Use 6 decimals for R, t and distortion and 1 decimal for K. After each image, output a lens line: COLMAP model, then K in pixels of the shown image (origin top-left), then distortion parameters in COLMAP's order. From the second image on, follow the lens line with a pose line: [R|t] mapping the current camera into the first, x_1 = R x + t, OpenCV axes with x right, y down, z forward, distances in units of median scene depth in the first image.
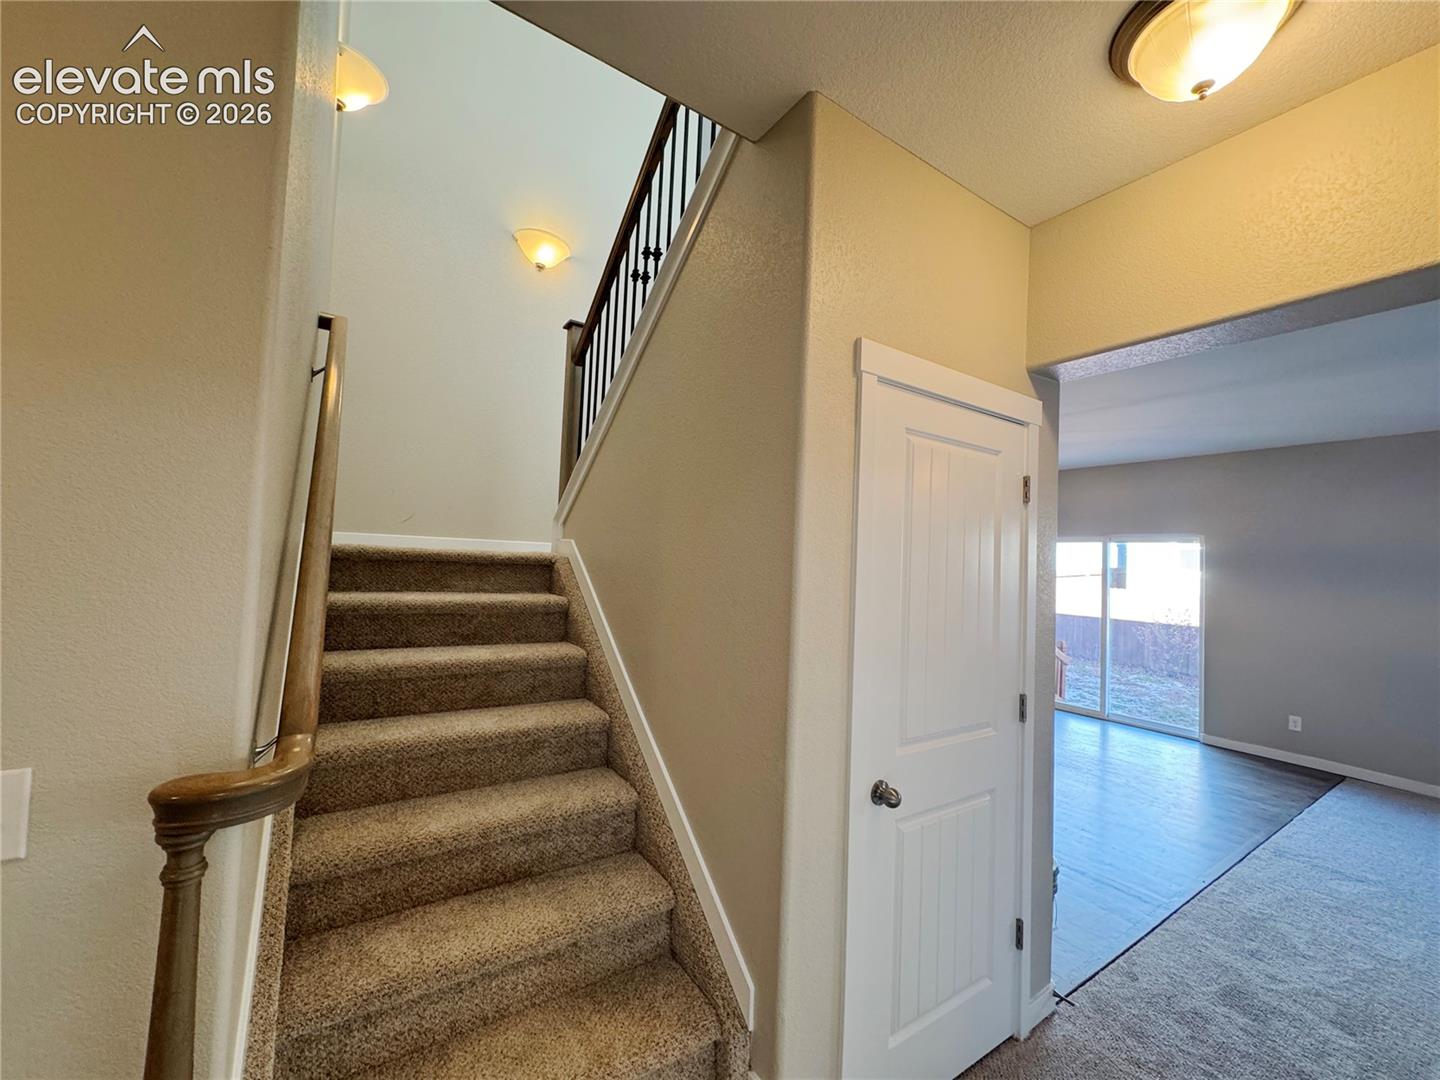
lens RADIAL K [[577.2, 0, 720.0], [0, 577.2, 540.0], [0, 0, 1]] dist [-0.001490, 0.000279]
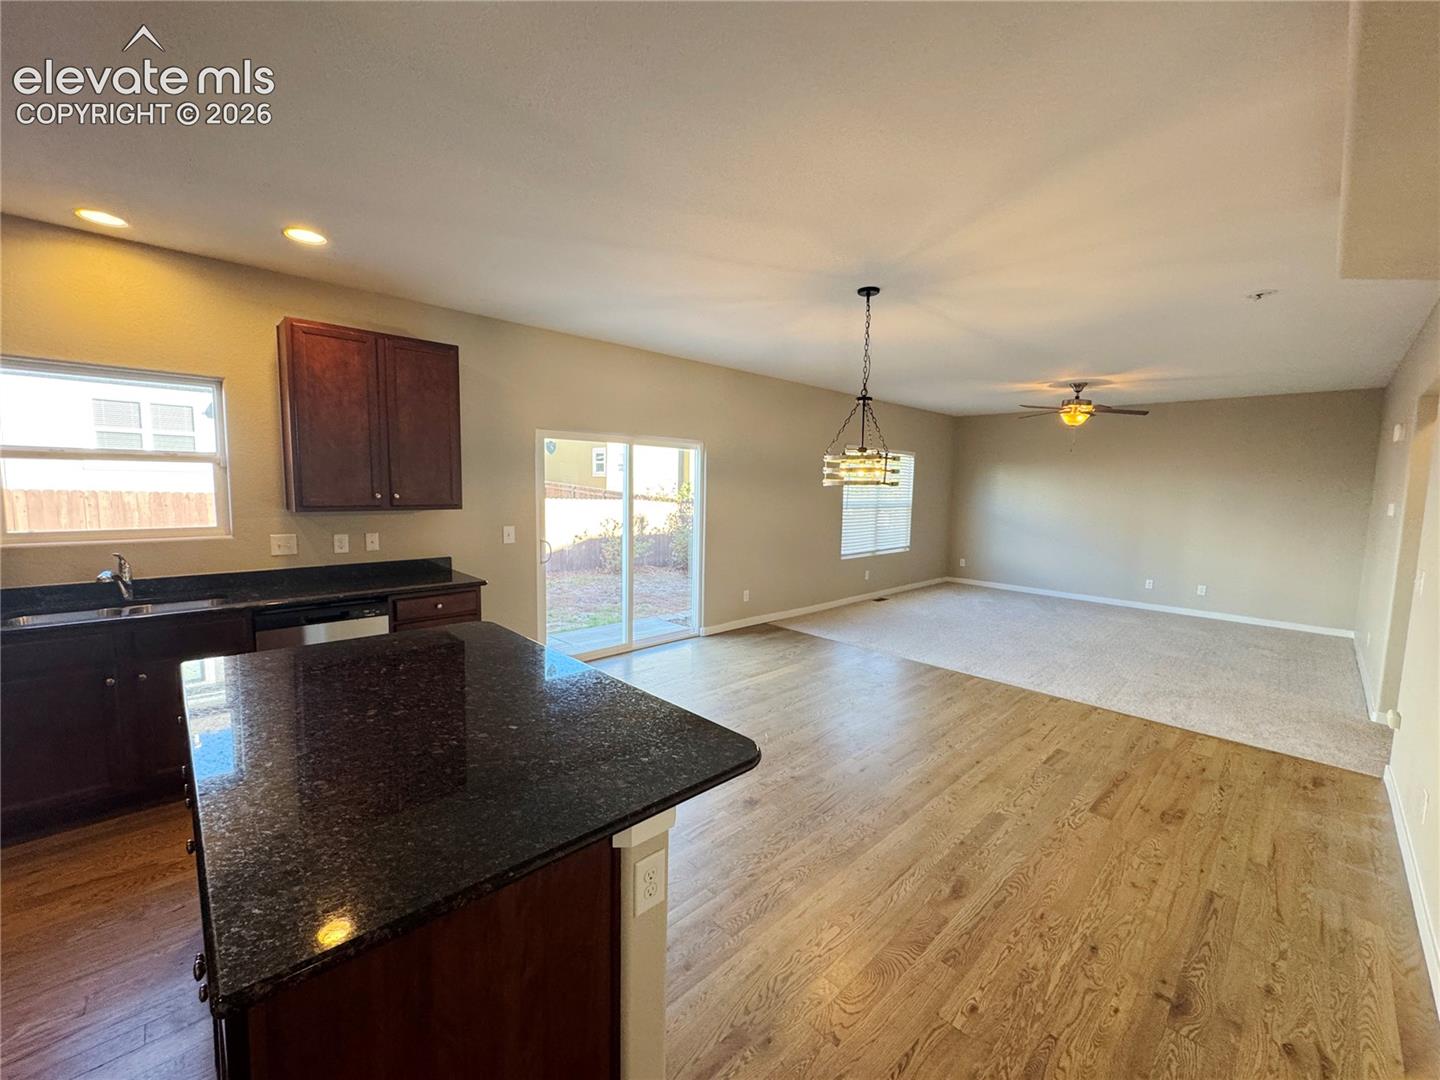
lens RADIAL K [[578.8, 0, 720.0], [0, 578.8, 540.0], [0, 0, 1]] dist [-0.006979, 0.000338]
pose [[-0.175575, -0.138702, 0.974646, -0.197208], [-0.061010, 0.989655, 0.129847, 0.028005], [-0.982574, -0.036666, -0.182221, 1.127598]]
